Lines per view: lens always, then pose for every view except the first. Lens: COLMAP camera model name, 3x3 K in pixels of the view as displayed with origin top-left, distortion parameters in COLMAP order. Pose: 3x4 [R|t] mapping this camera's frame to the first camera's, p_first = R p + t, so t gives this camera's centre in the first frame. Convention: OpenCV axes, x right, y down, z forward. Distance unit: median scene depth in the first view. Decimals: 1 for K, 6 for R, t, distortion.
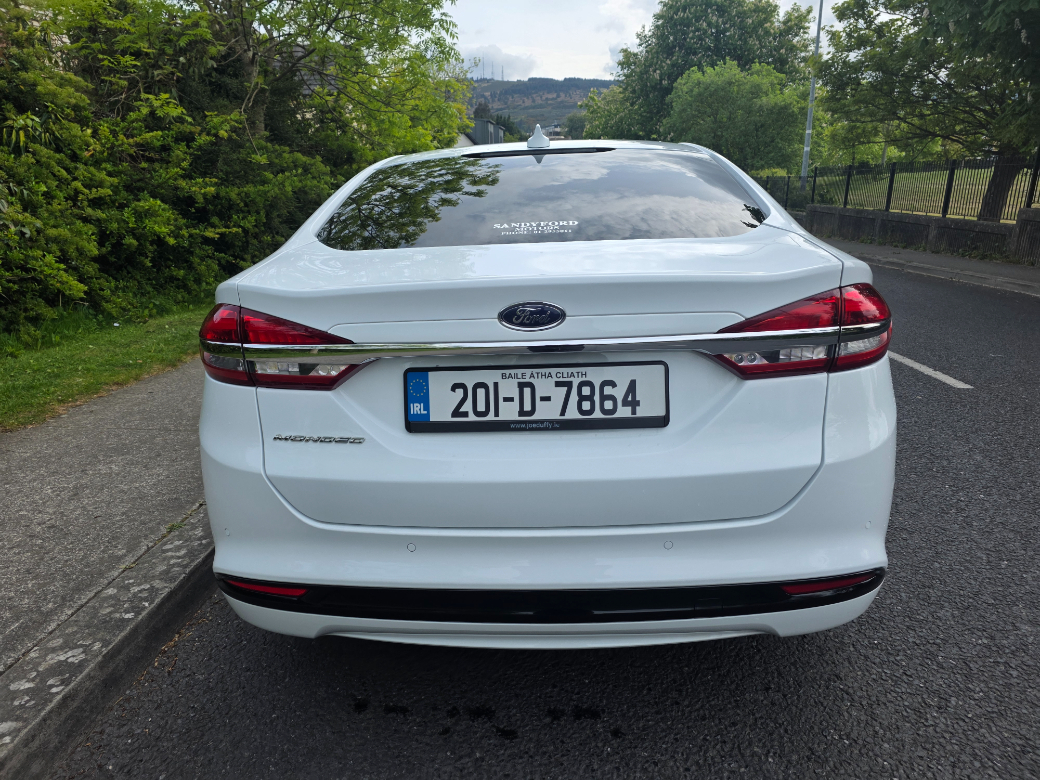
lens RADIAL K [[691.1, 0, 525.7], [0, 691.1, 389.9], [0, 0, 1]] dist [0.046364, -0.036458]
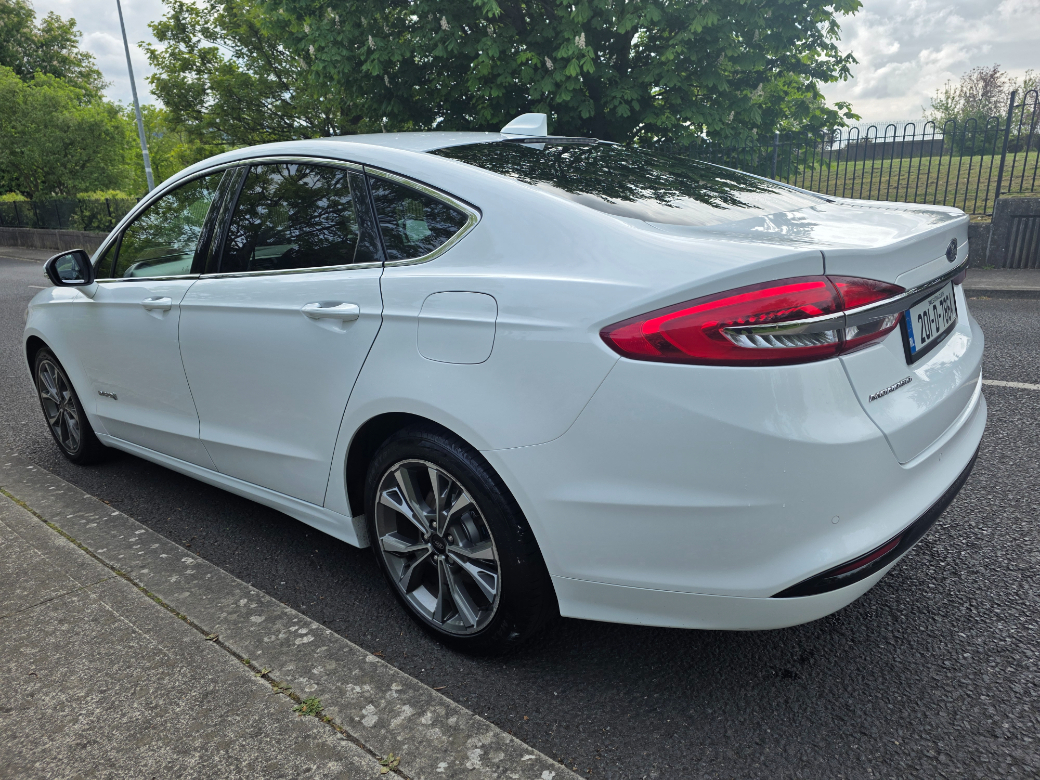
lens RADIAL K [[691.1, 0, 525.7], [0, 691.1, 389.9], [0, 0, 1]] dist [0.046364, -0.036458]
pose [[0.606547, -0.222653, 0.763234, -0.076781], [0.247617, 0.965142, 0.084771, -0.008170], [-0.755504, 0.137572, 0.640537, 0.039260]]
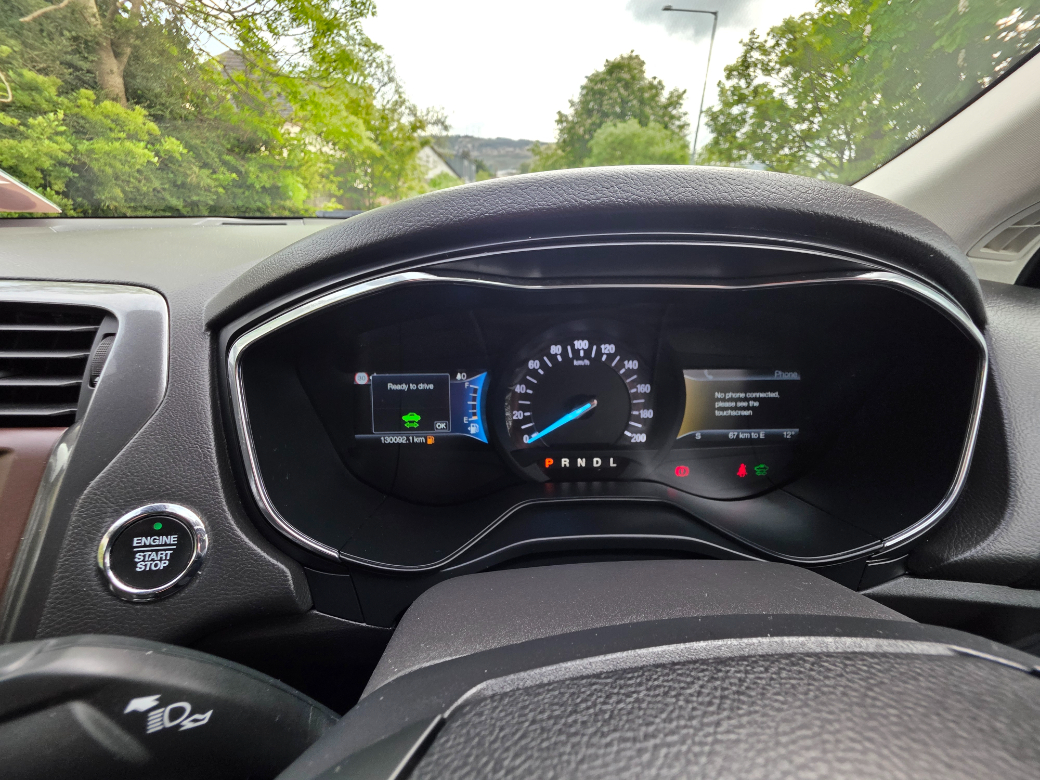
lens RADIAL K [[411.3, 0, 523.1], [0, 411.3, 393.2], [0, 0, 1]] dist [-0.001169, -0.000125]
pose [[0.996298, 0.020805, 0.083407, 0.009720], [-0.031987, 0.990320, 0.135065, -0.027539], [-0.079790, -0.137233, 0.987320, 0.141859]]
